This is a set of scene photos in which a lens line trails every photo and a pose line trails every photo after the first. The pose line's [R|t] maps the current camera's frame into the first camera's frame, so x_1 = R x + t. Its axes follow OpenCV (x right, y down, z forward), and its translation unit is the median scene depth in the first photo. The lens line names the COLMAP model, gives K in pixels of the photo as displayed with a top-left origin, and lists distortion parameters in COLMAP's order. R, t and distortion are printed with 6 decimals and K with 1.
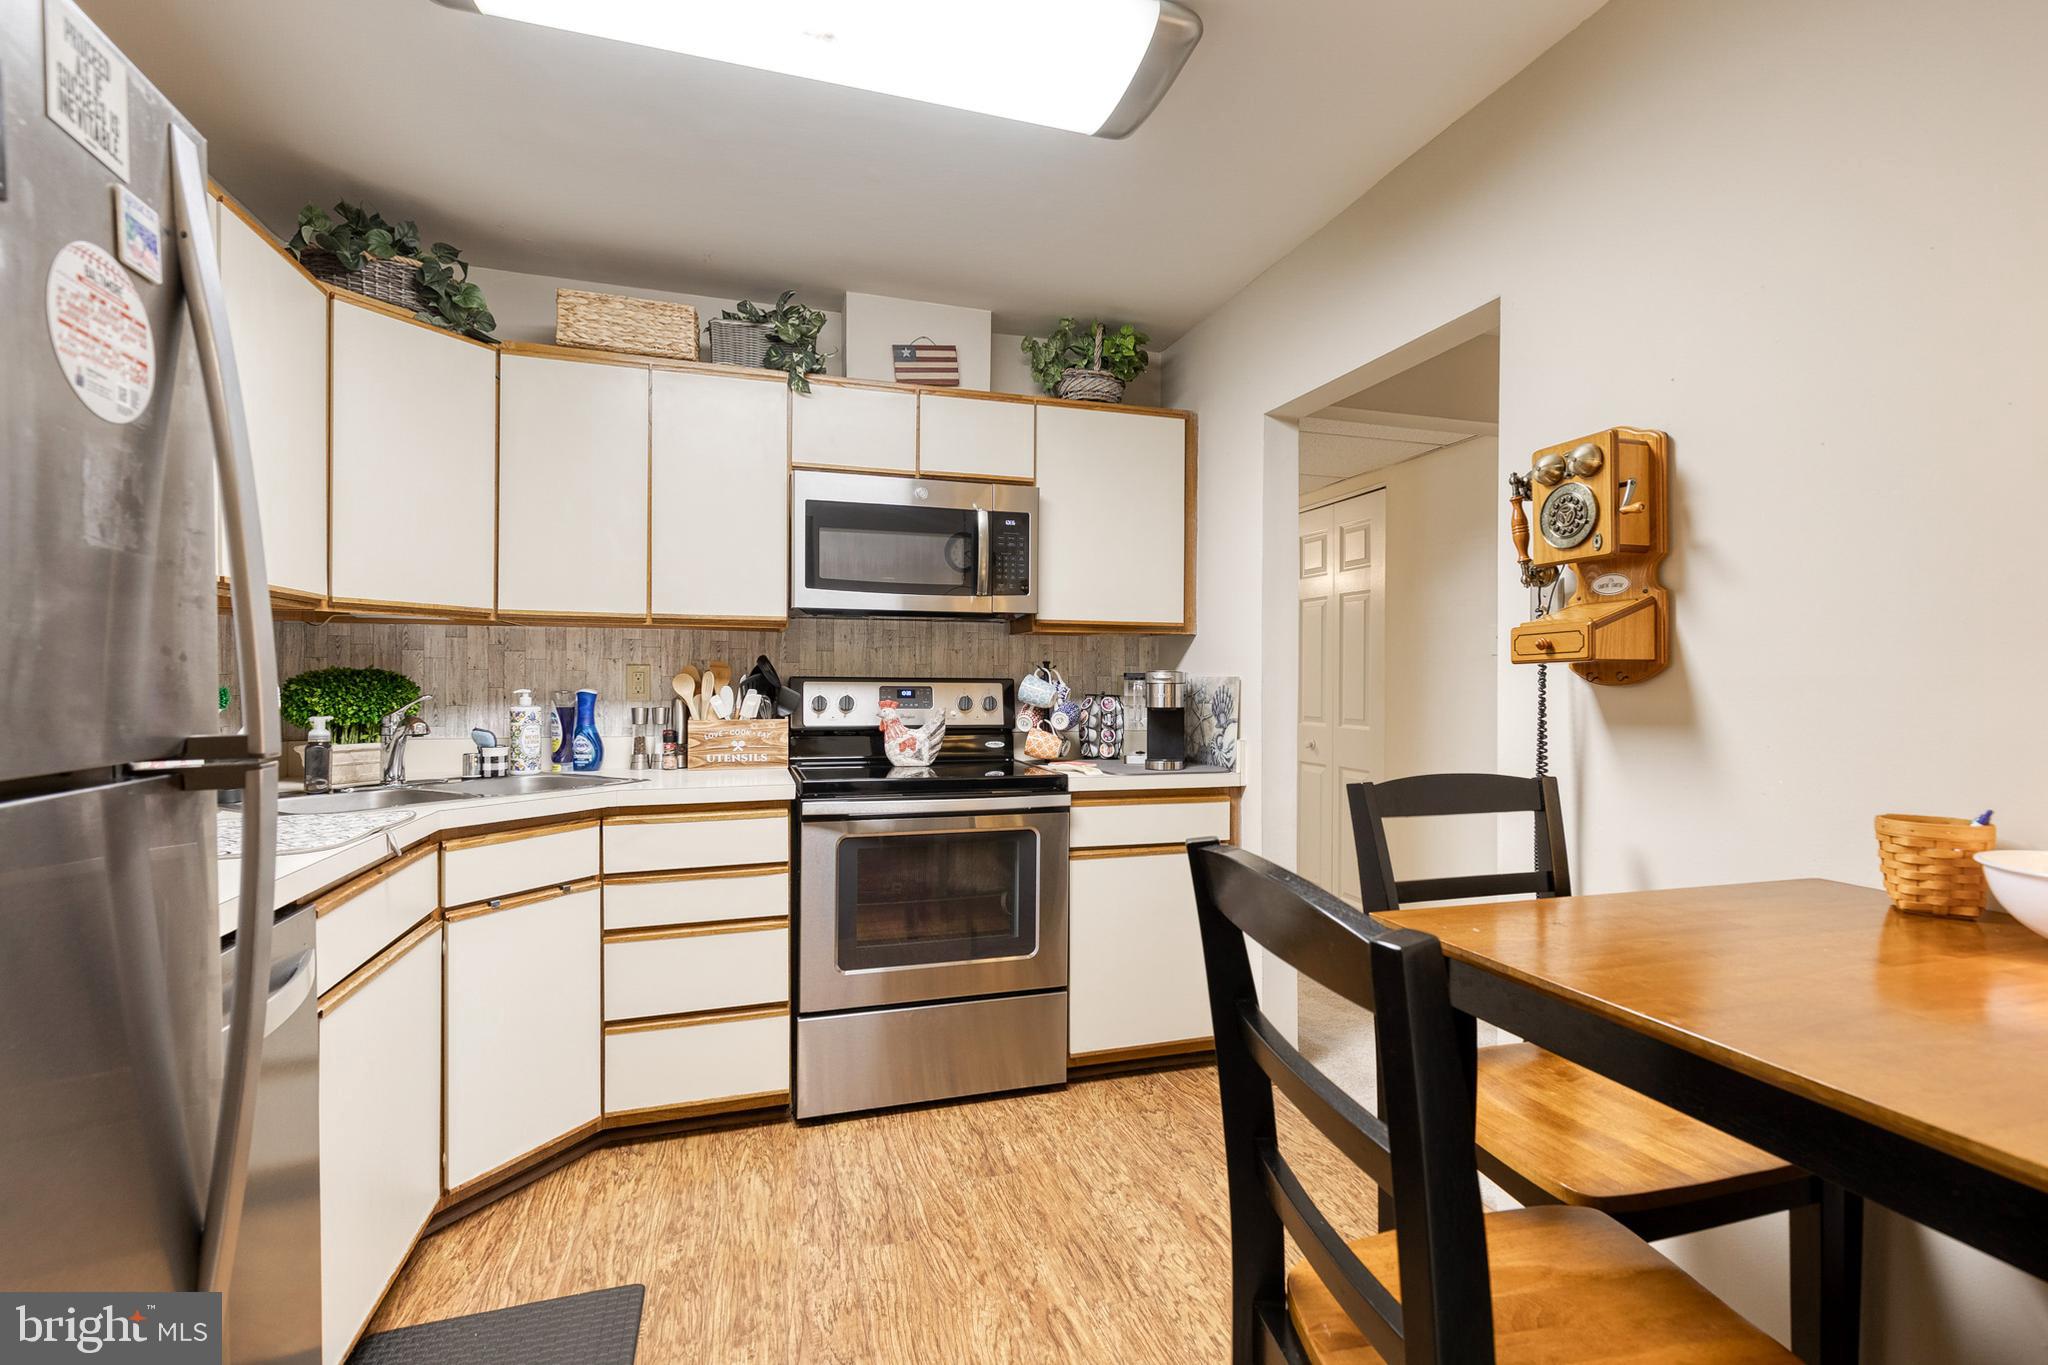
lens RADIAL K [[934.0, 0, 1048.8], [0, 934.0, 680.6], [0, 0, 1]] dist [0.003025, -0.000582]
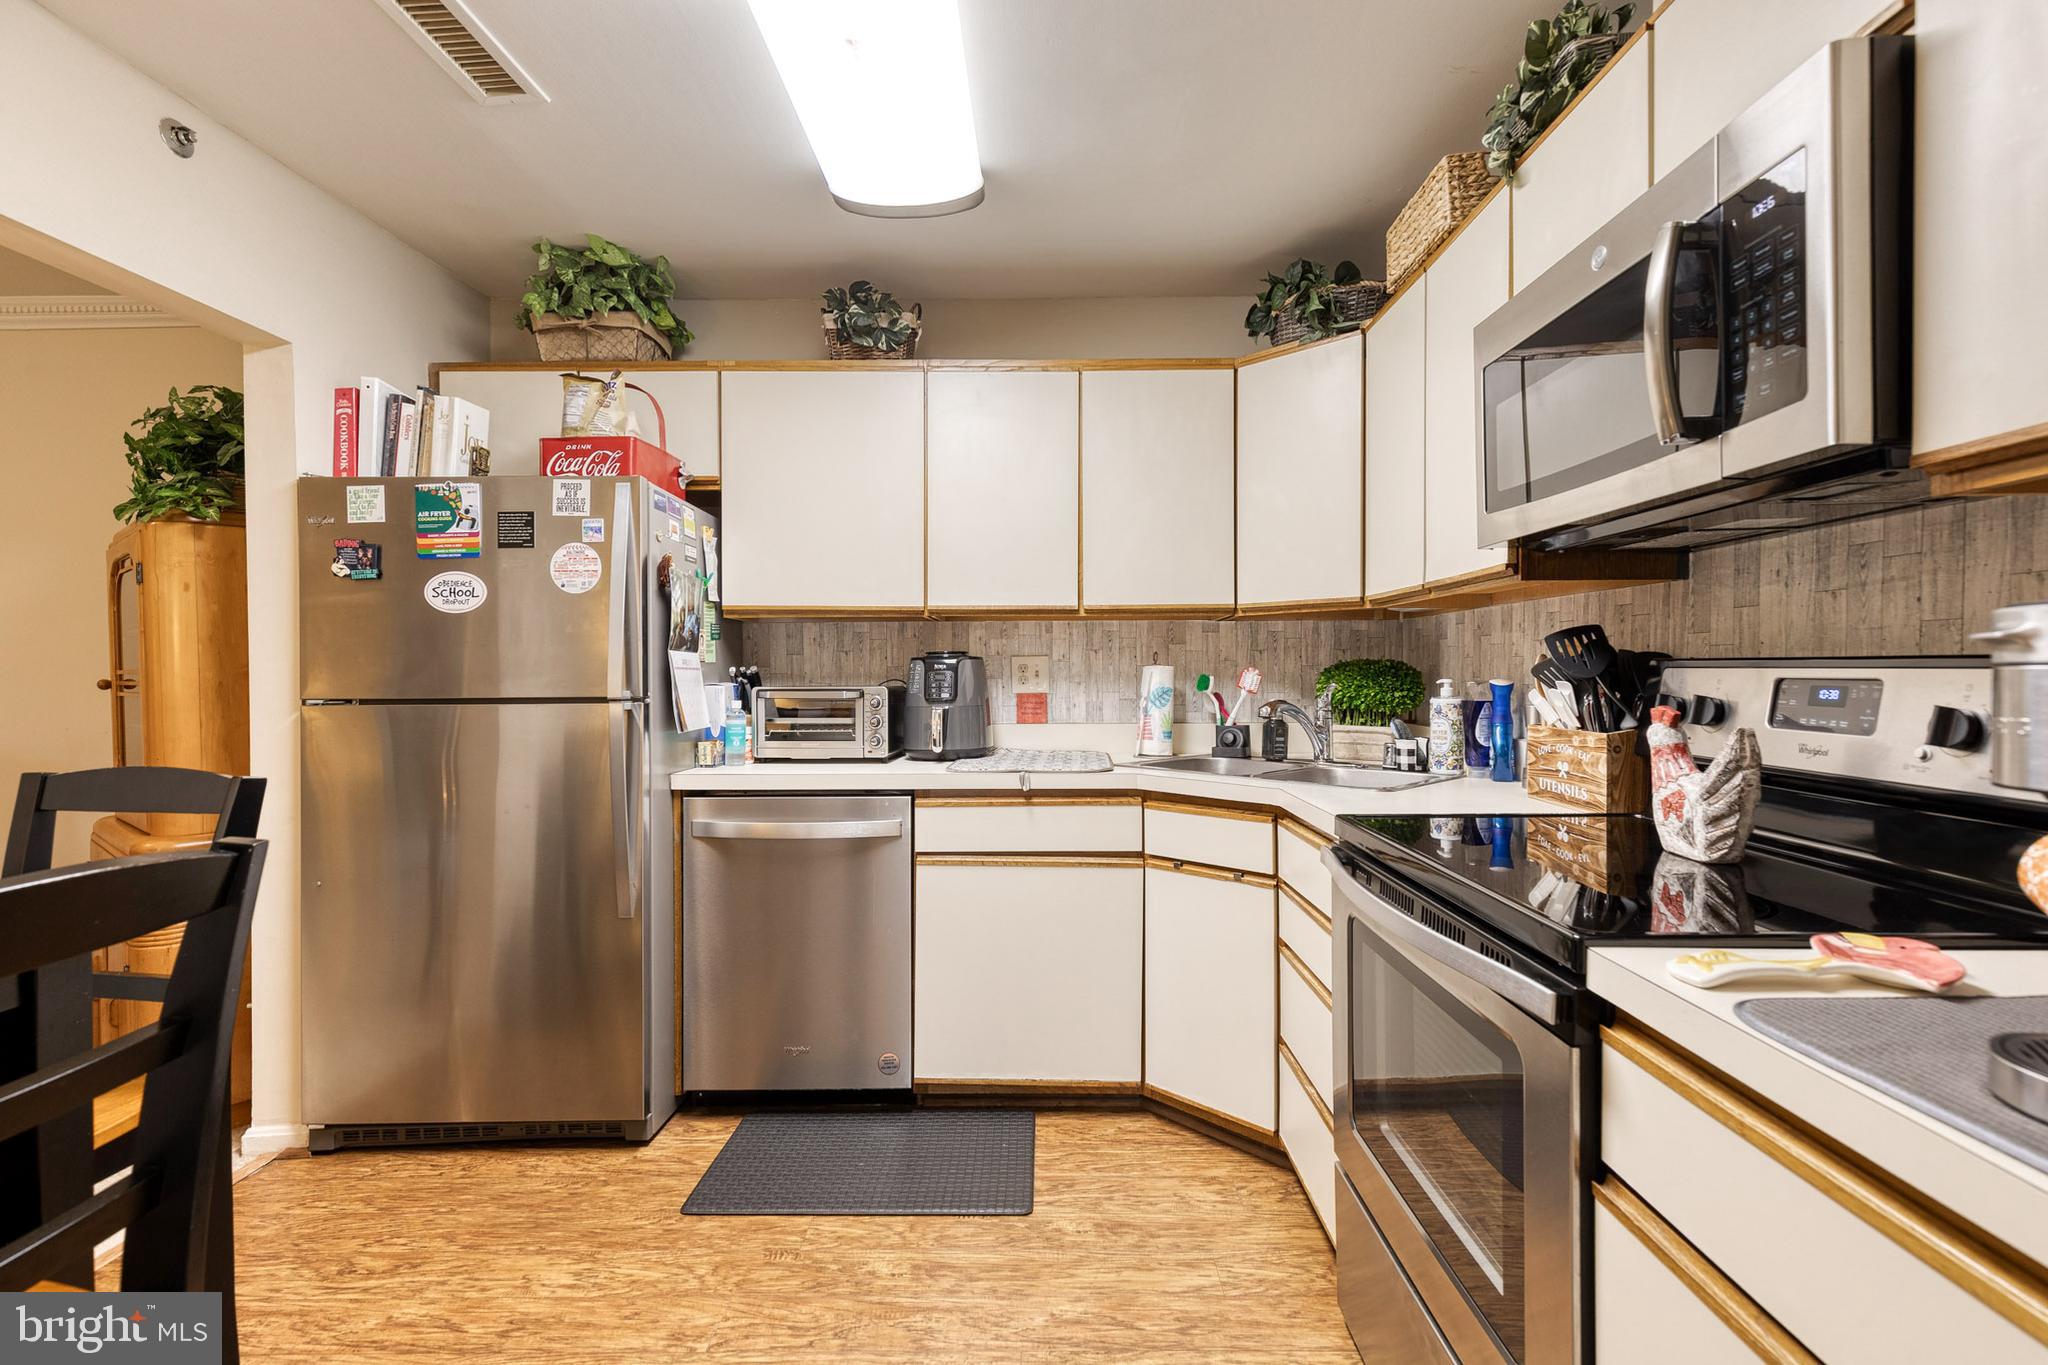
lens RADIAL K [[914.0, 0, 1044.0], [0, 914.0, 680.8], [0, 0, 1]] dist [0.009397, -0.001158]
pose [[-0.315933, 0.006283, -0.948761, 0.474759], [0.002026, 0.999980, 0.005948, 0.005894], [0.948779, -0.000043, -0.315939, 1.092922]]
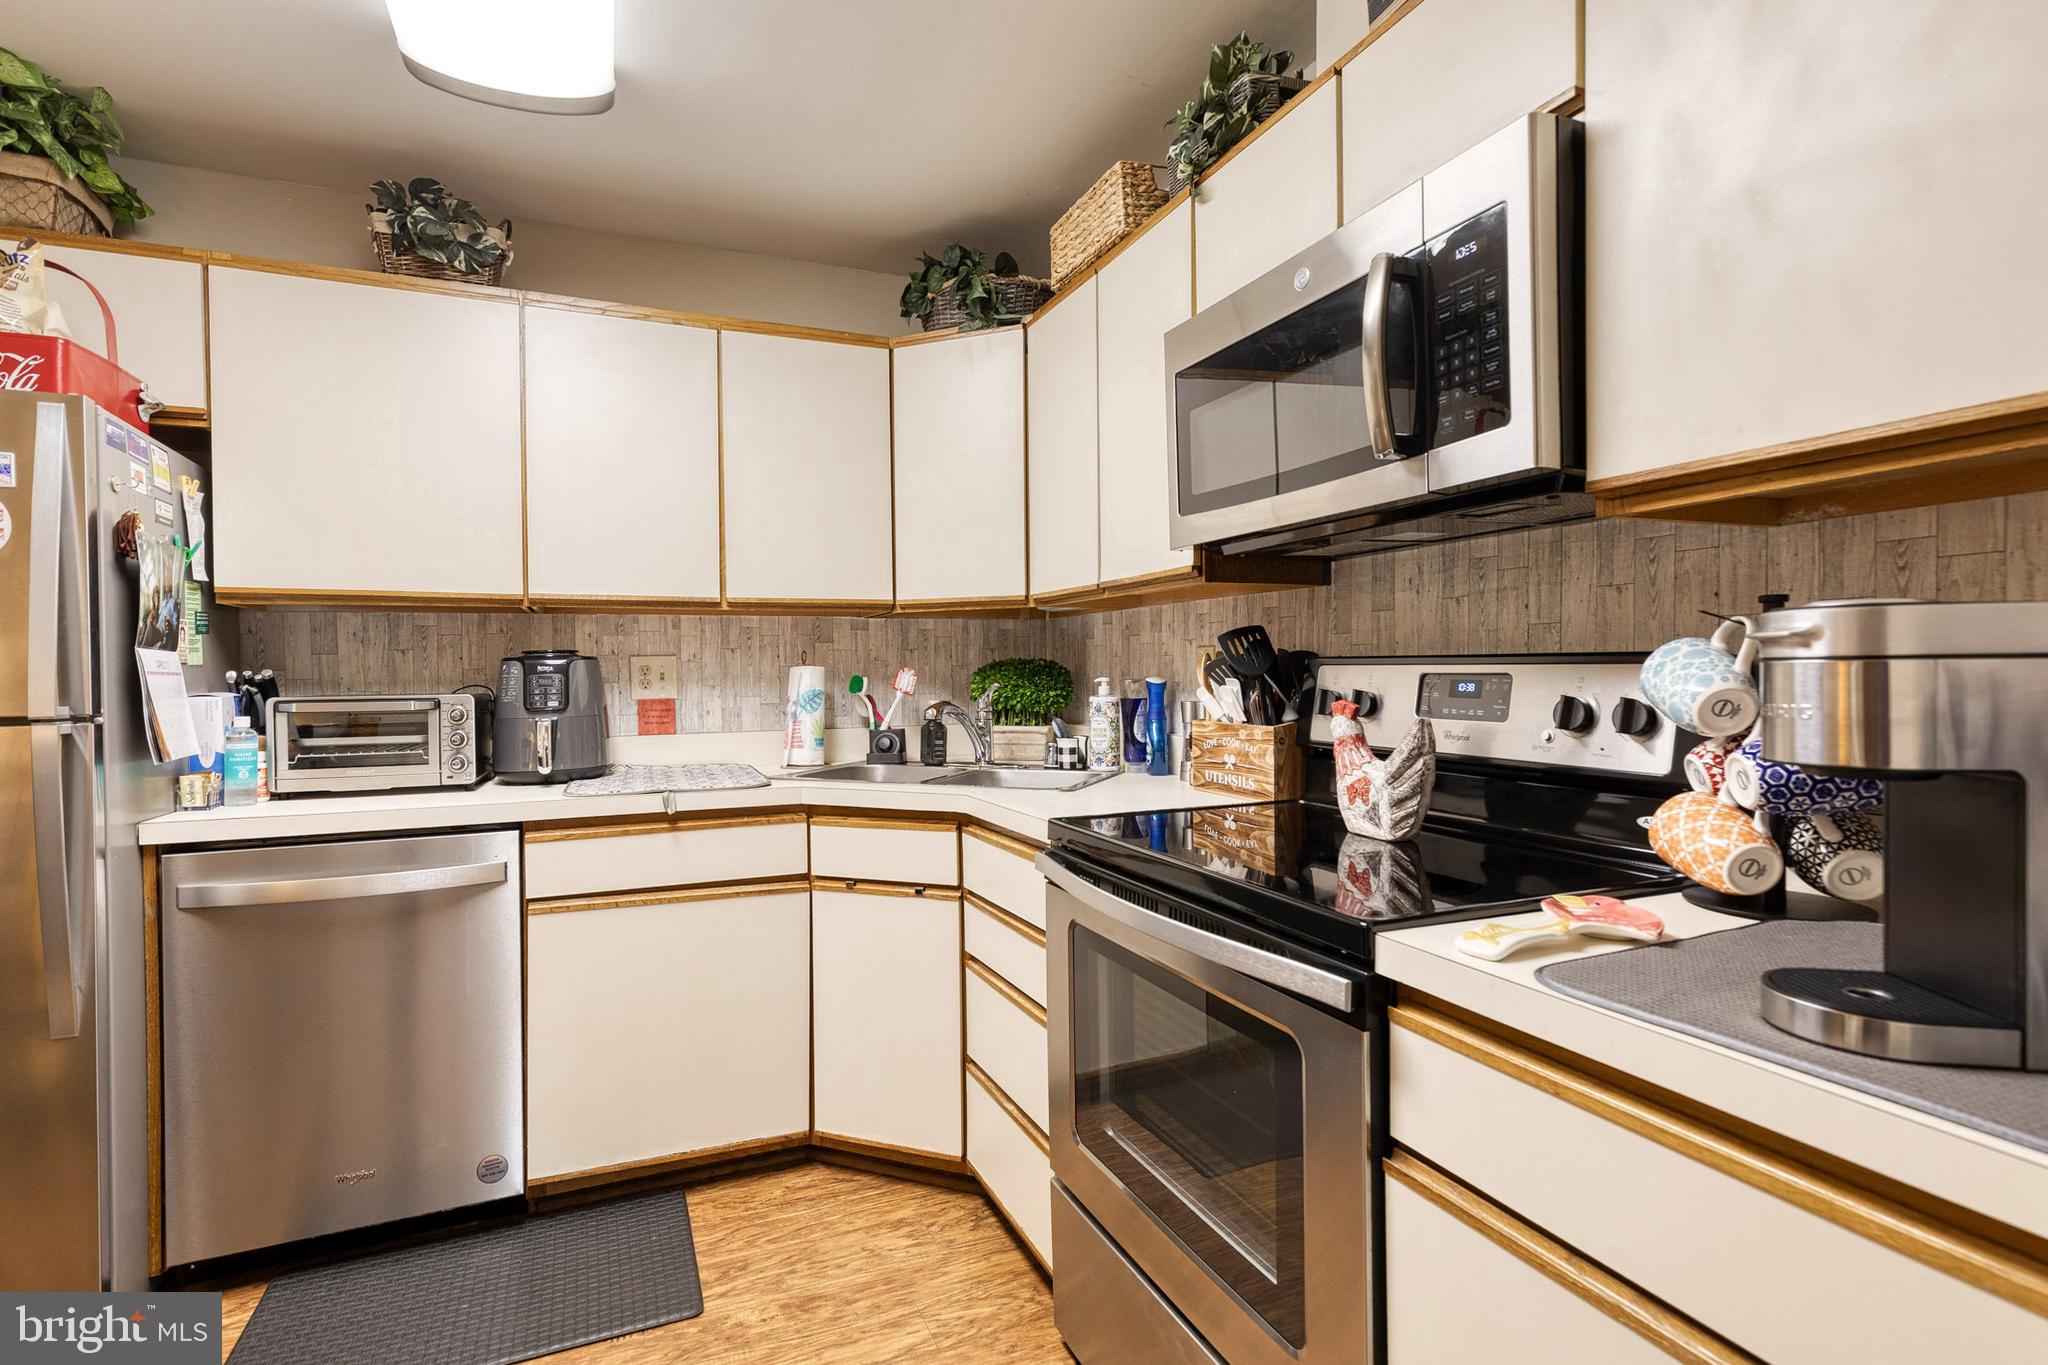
lens RADIAL K [[958.9, 0, 992.5], [0, 958.9, 681.1], [0, 0, 1]] dist [0.010853, -0.001180]
pose [[0.070913, 0.006171, -0.997463, 0.442781], [0.011461, 0.999910, 0.007001, 0.005690], [0.997417, -0.011928, 0.070836, 0.989376]]
